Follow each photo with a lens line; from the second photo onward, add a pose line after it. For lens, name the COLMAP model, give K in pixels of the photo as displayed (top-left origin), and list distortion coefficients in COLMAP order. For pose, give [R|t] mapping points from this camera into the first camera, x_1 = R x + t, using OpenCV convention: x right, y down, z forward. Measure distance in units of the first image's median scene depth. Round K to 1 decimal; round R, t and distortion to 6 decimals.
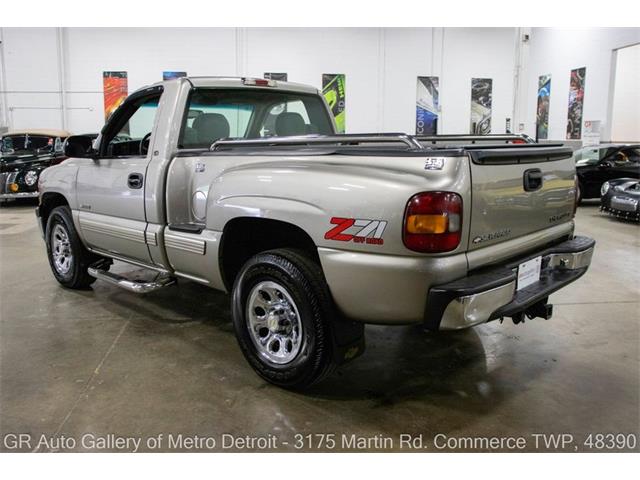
lens RADIAL K [[723.6, 0, 320.0], [0, 723.6, 240.0], [0, 0, 1]] dist [-0.019309, 0.020518]
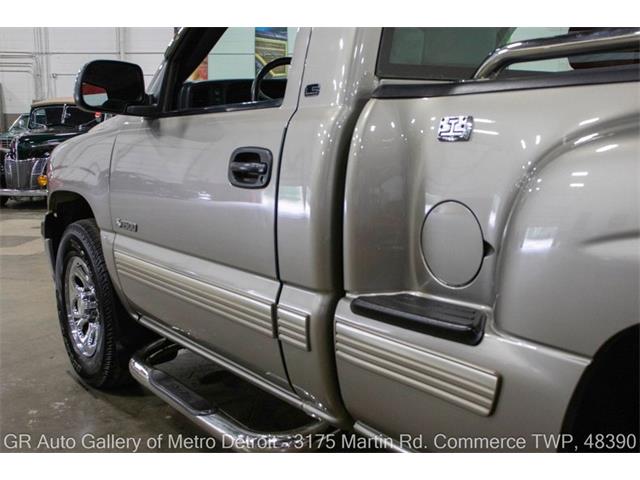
lens RADIAL K [[723.6, 0, 320.0], [0, 723.6, 240.0], [0, 0, 1]] dist [-0.019309, 0.020518]
pose [[0.995722, 0.025609, -0.088779, -0.152623], [-0.025396, 0.999671, 0.003533, -0.038326], [0.088840, -0.001264, 0.996045, 0.518962]]
